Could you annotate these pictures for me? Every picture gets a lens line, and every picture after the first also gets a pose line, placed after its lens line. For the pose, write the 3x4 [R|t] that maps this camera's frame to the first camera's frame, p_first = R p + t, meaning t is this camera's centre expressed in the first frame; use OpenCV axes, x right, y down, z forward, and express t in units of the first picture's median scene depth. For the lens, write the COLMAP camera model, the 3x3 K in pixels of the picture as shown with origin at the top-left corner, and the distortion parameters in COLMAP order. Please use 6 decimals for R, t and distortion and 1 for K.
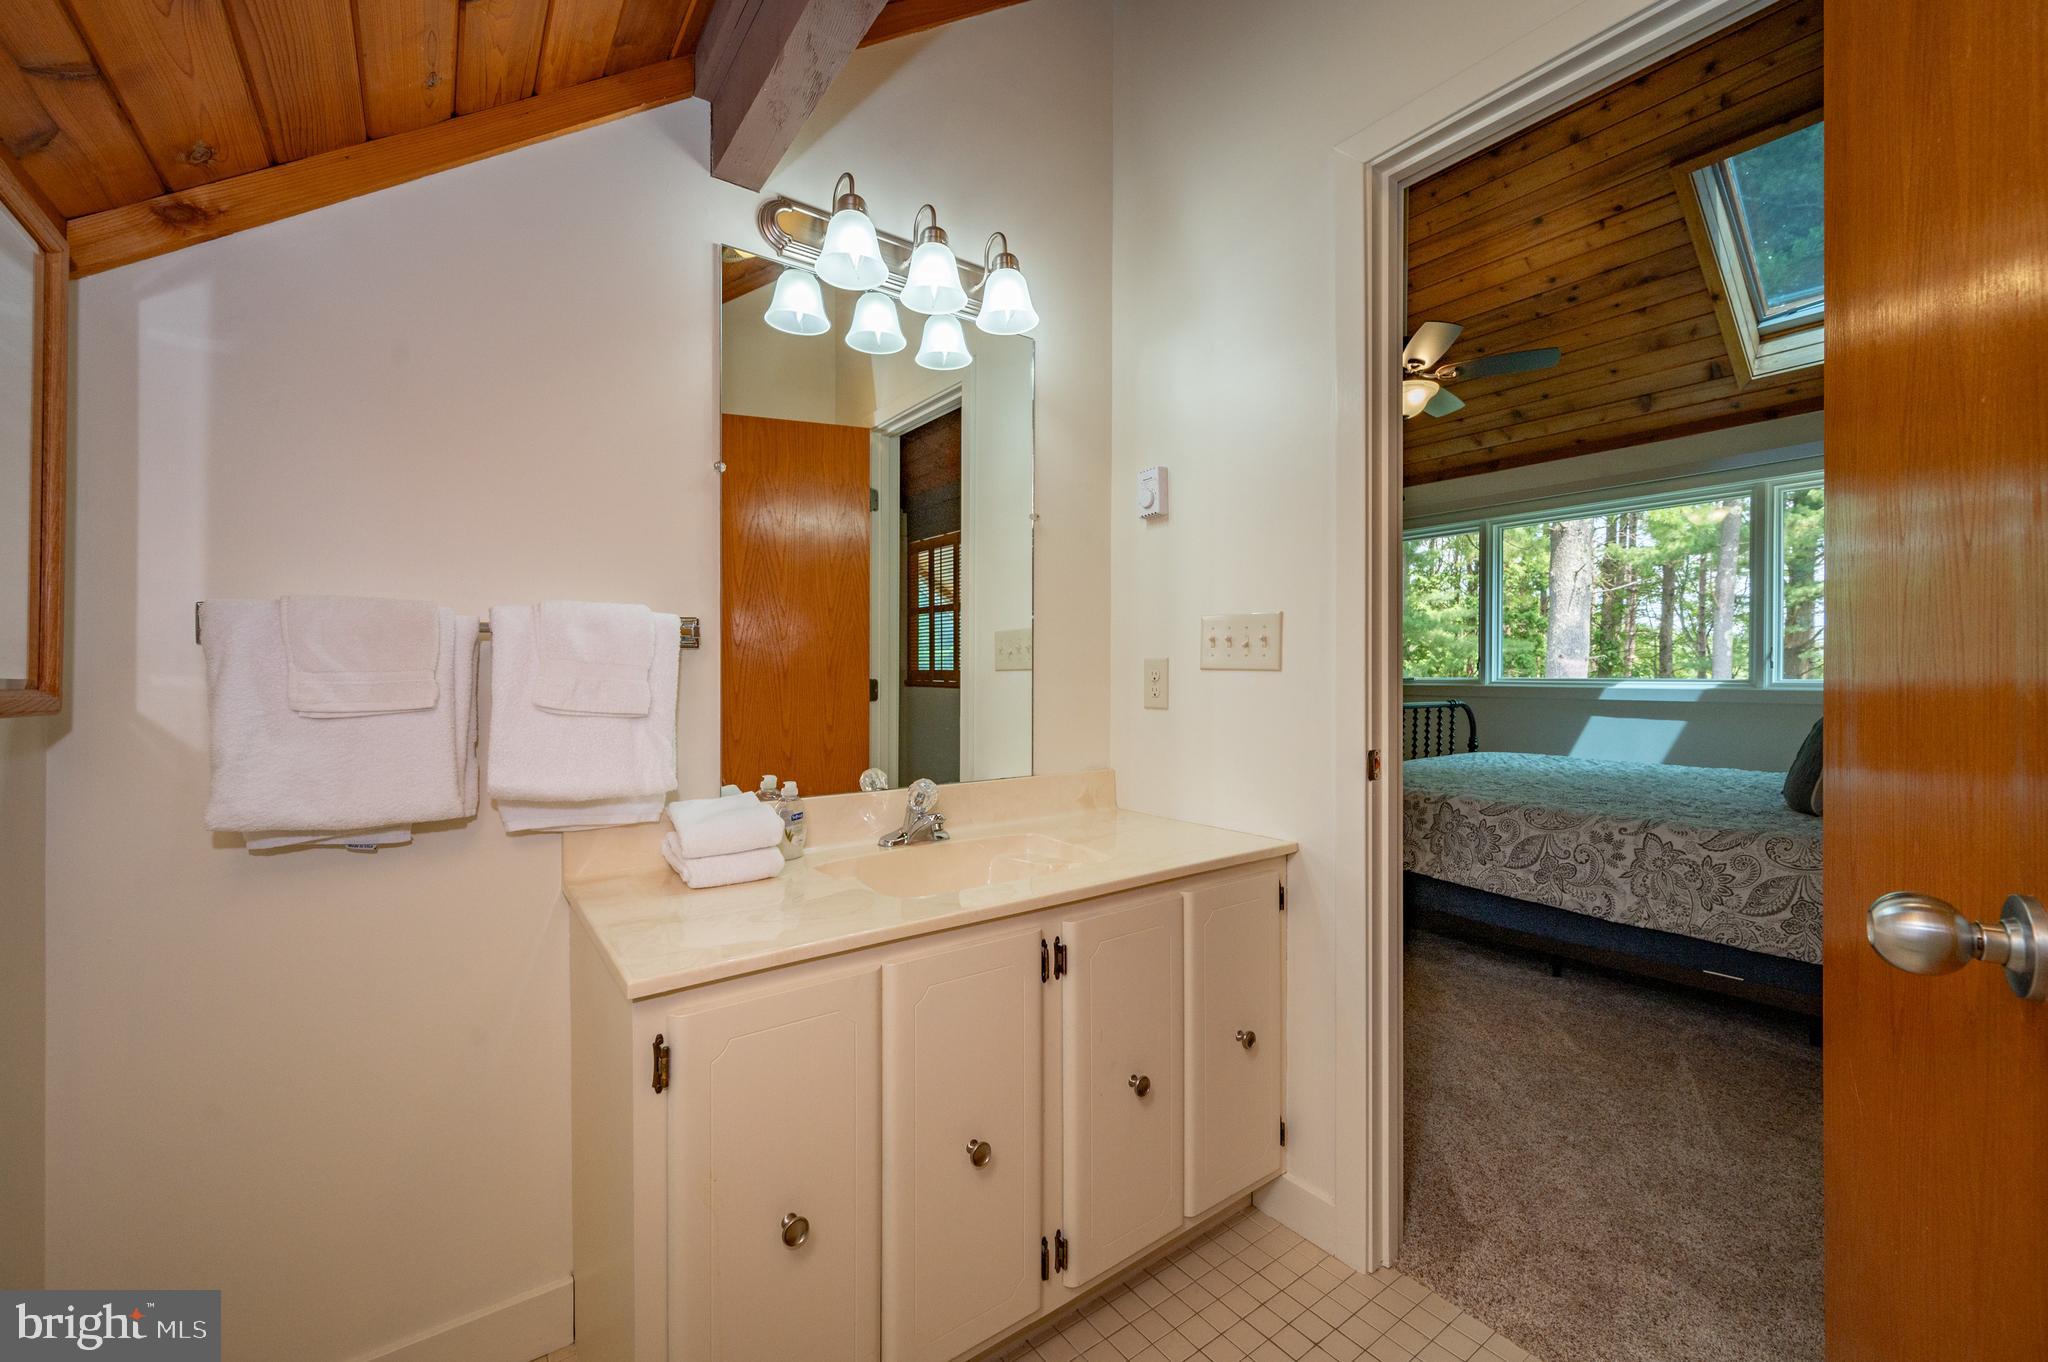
lens RADIAL K [[813.0, 0, 1024.5], [0, 813.0, 666.7], [0, 0, 1]] dist [-0.001018, -0.000276]
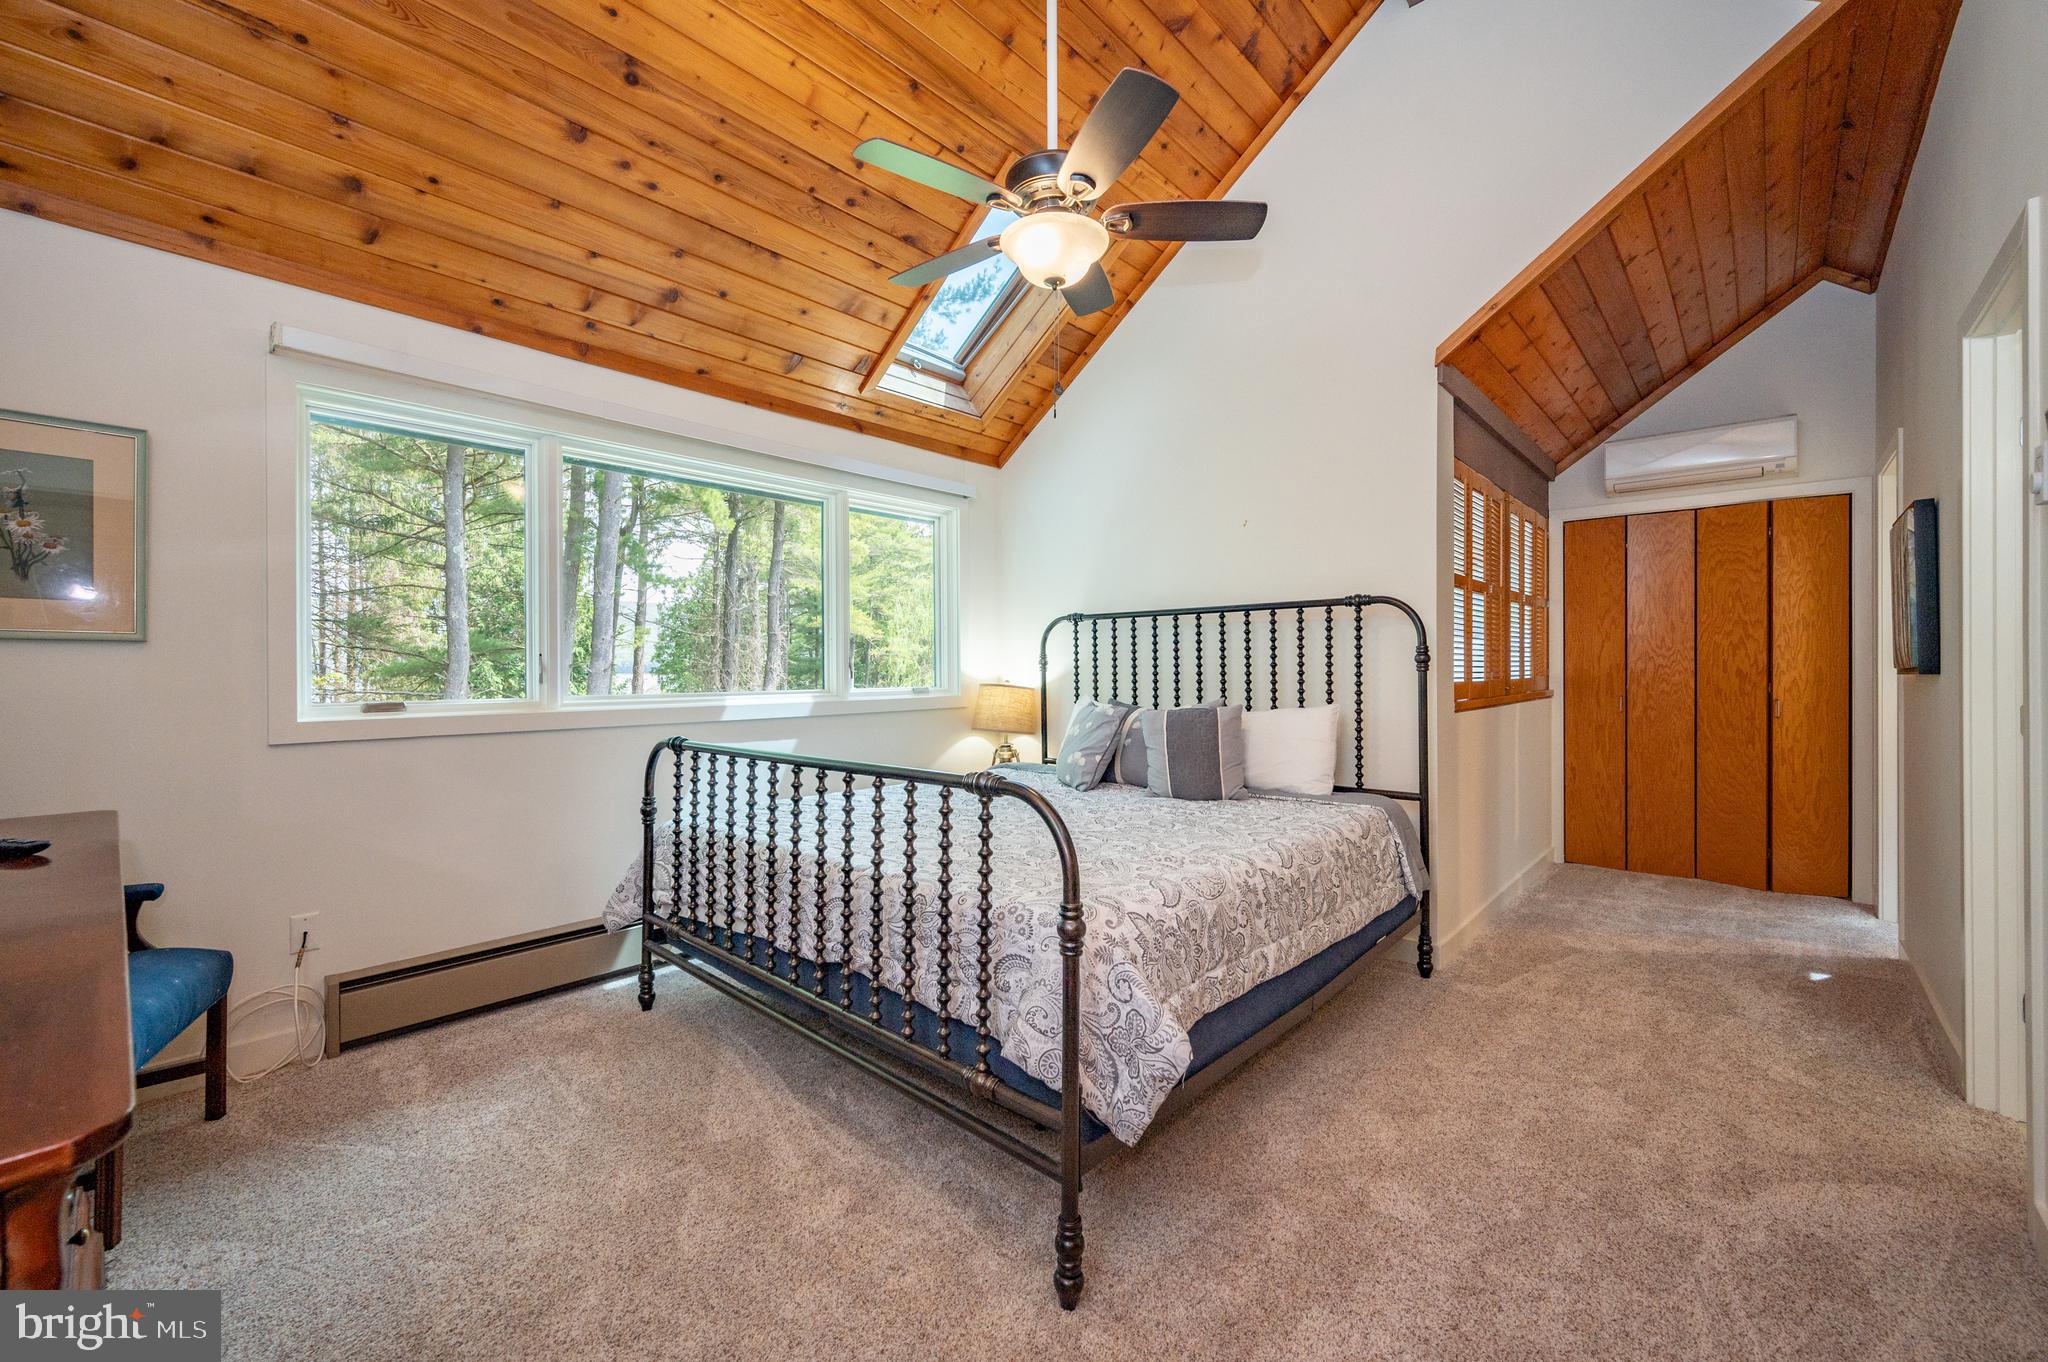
lens RADIAL K [[838.9, 0, 1011.0], [0, 838.9, 671.5], [0, 0, 1]] dist [-0.000018, 0.000002]
pose [[-0.191120, 0.005049, 0.981554, -0.127592], [-0.005674, 0.999964, -0.006248, -0.001932], [-0.981550, -0.006764, -0.191085, 0.929702]]
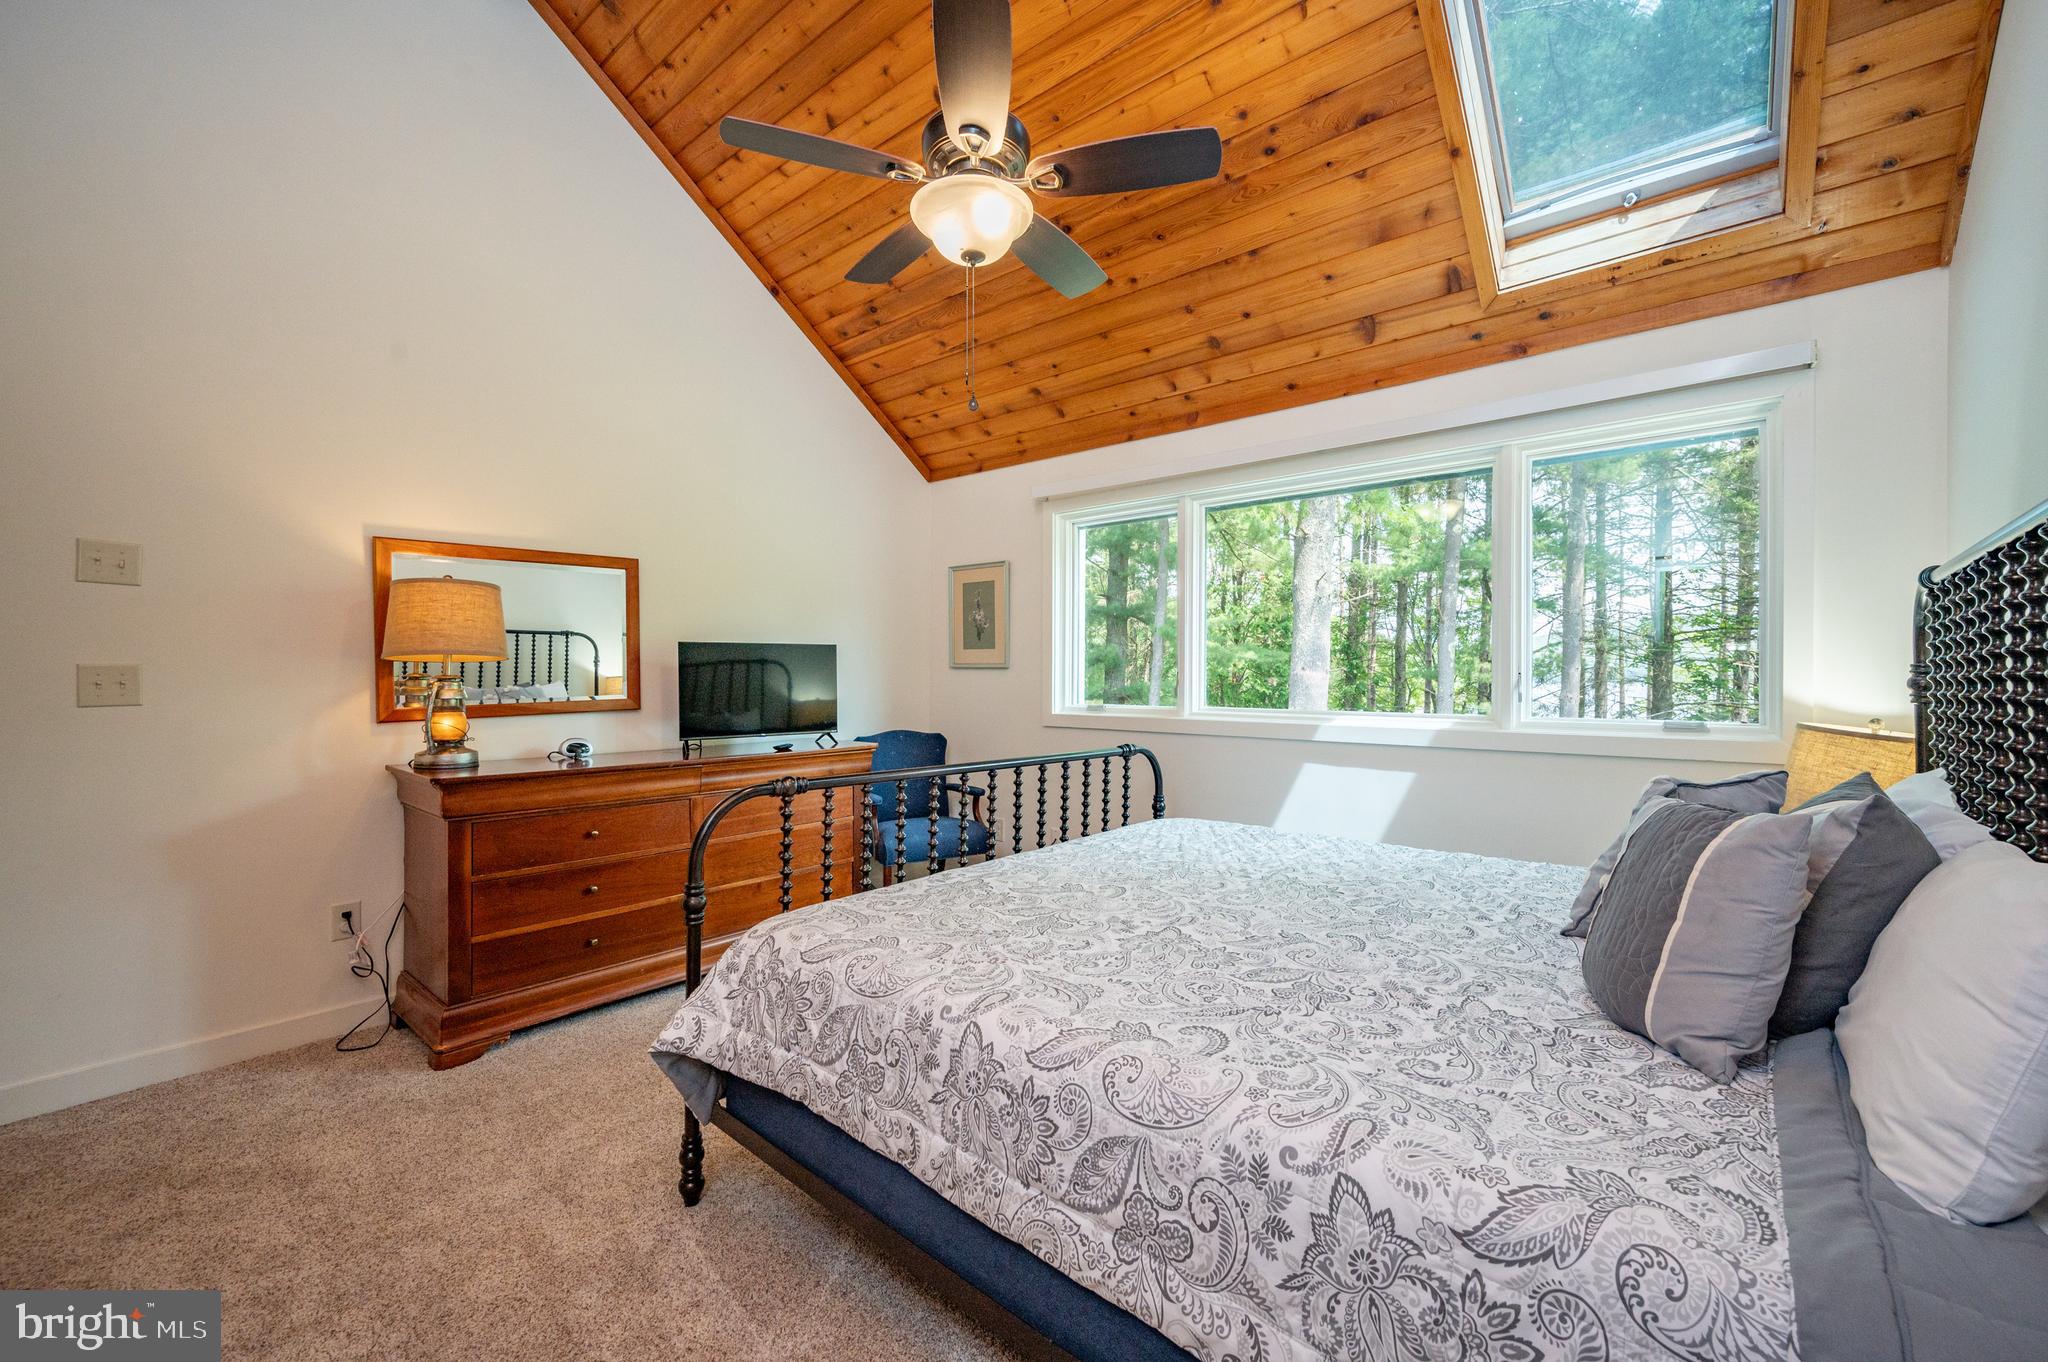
lens RADIAL K [[814.0, 0, 1030.3], [0, 814.0, 654.4], [0, 0, 1]] dist [-0.002091, -0.000070]
pose [[0.971132, 0.011100, 0.238282, 0.303285], [-0.006849, 0.999802, -0.018663, -0.023356], [-0.238442, 0.016492, 0.971017, 0.375093]]
